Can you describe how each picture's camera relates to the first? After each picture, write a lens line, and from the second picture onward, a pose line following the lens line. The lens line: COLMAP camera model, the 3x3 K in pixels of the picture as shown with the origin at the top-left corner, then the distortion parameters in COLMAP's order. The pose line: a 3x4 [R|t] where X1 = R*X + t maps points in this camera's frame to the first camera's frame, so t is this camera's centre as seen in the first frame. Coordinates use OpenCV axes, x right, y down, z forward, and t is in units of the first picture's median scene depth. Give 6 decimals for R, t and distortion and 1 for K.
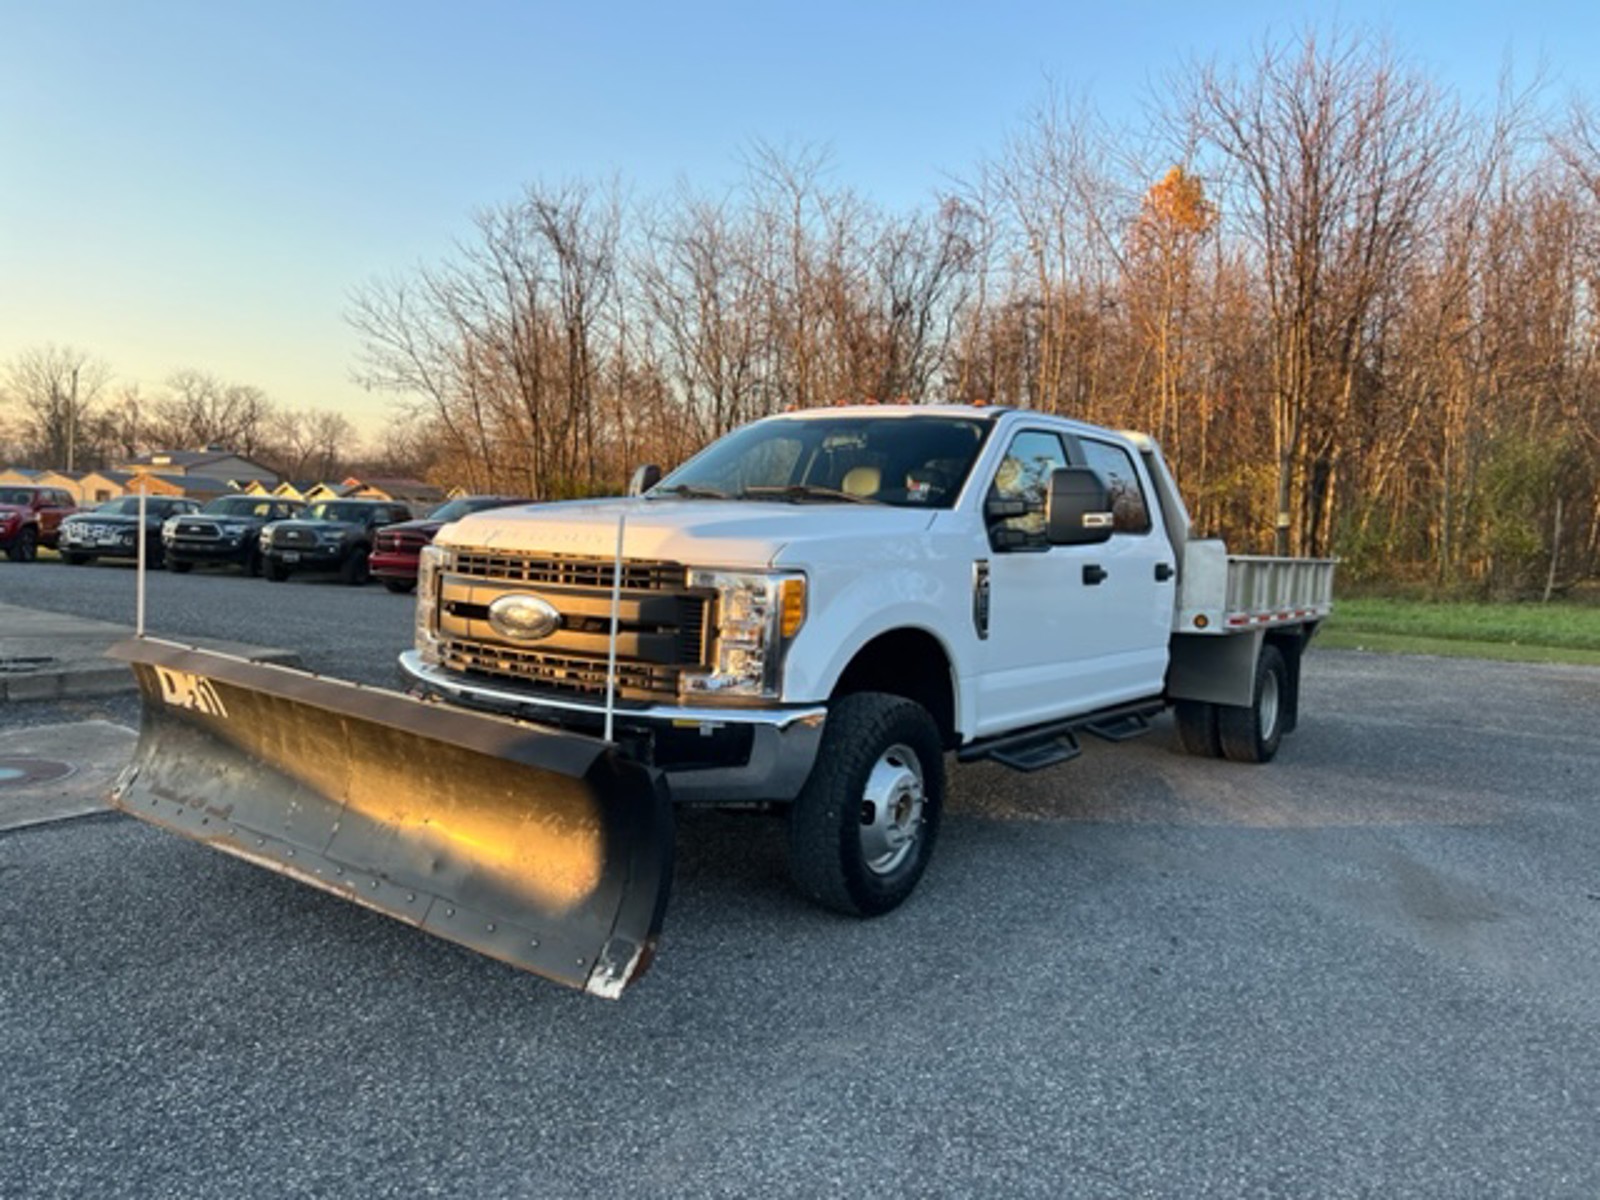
lens RADIAL K [[1184.9, 0, 796.0], [0, 1184.9, 592.1], [0, 0, 1]] dist [0.059949, -0.058555]
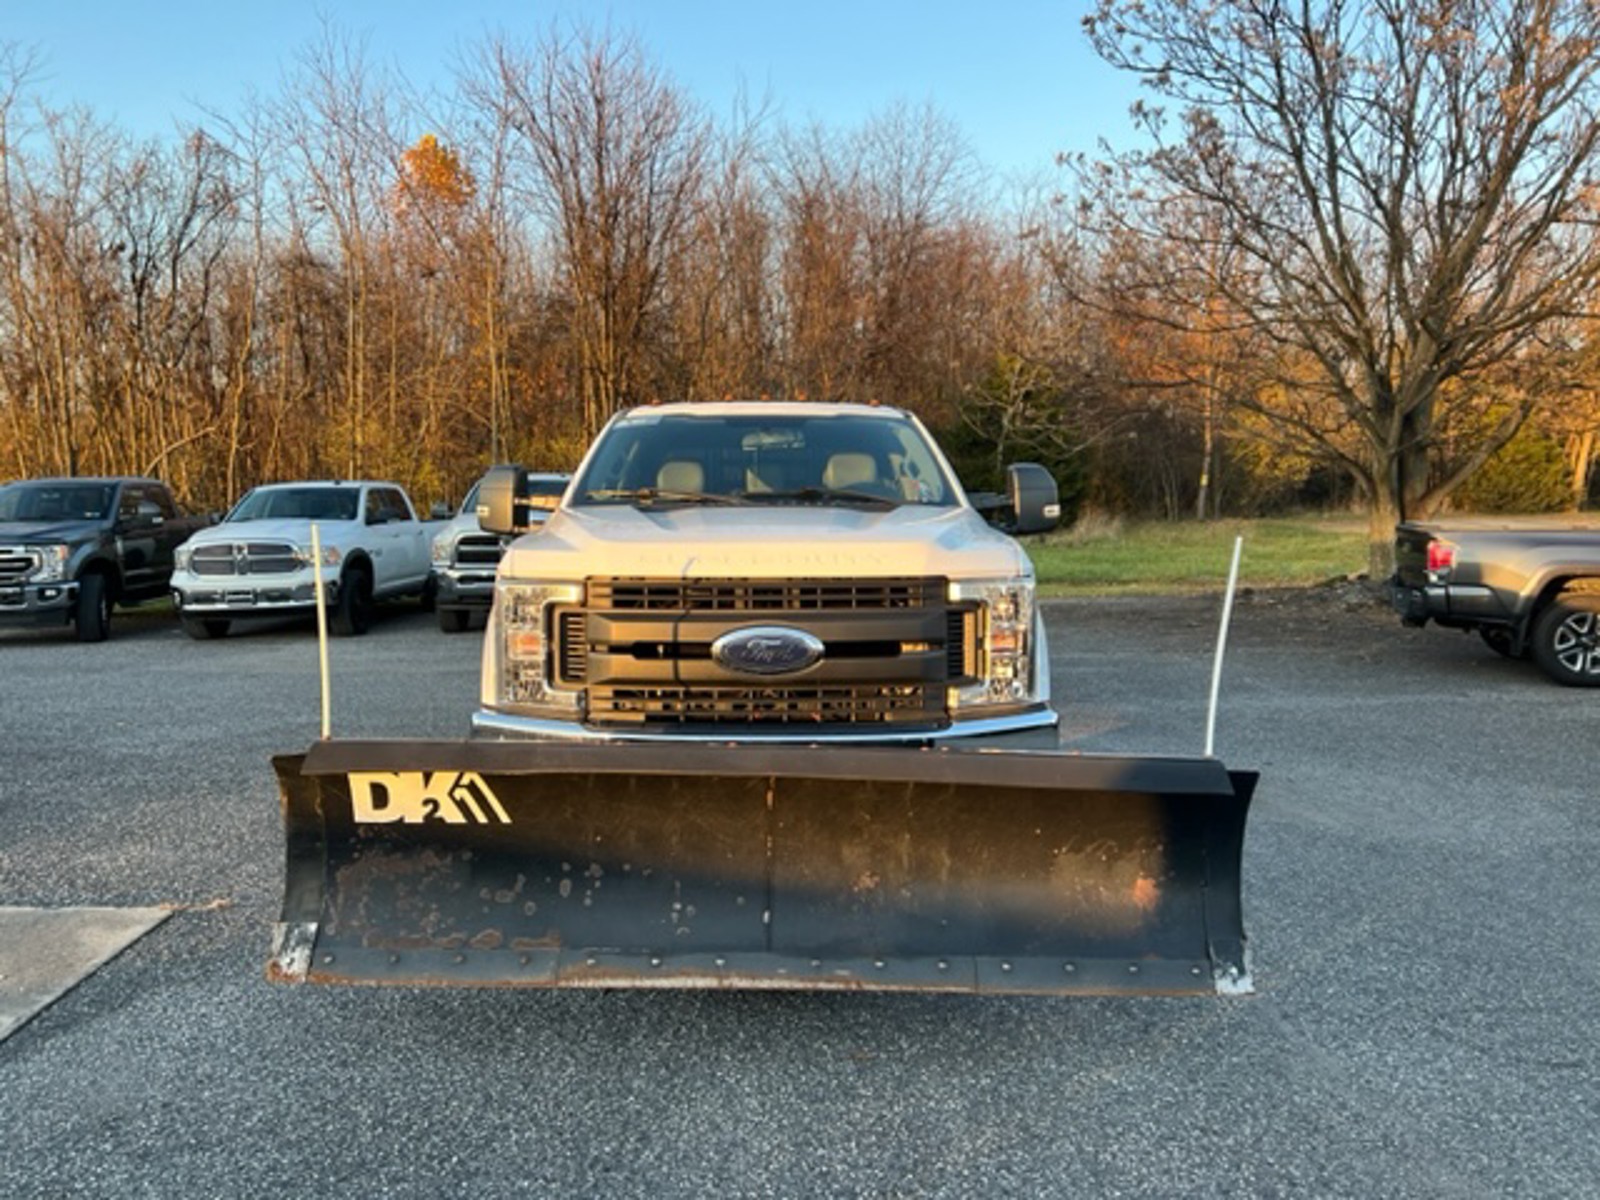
lens RADIAL K [[1184.9, 0, 794.9], [0, 1184.9, 605.5], [0, 0, 1]] dist [0.059949, -0.058555]
pose [[0.799466, -0.090858, 0.593800, -0.722636], [0.068965, 0.995842, 0.059524, -0.063004], [-0.596739, -0.006636, 0.802408, 0.261271]]
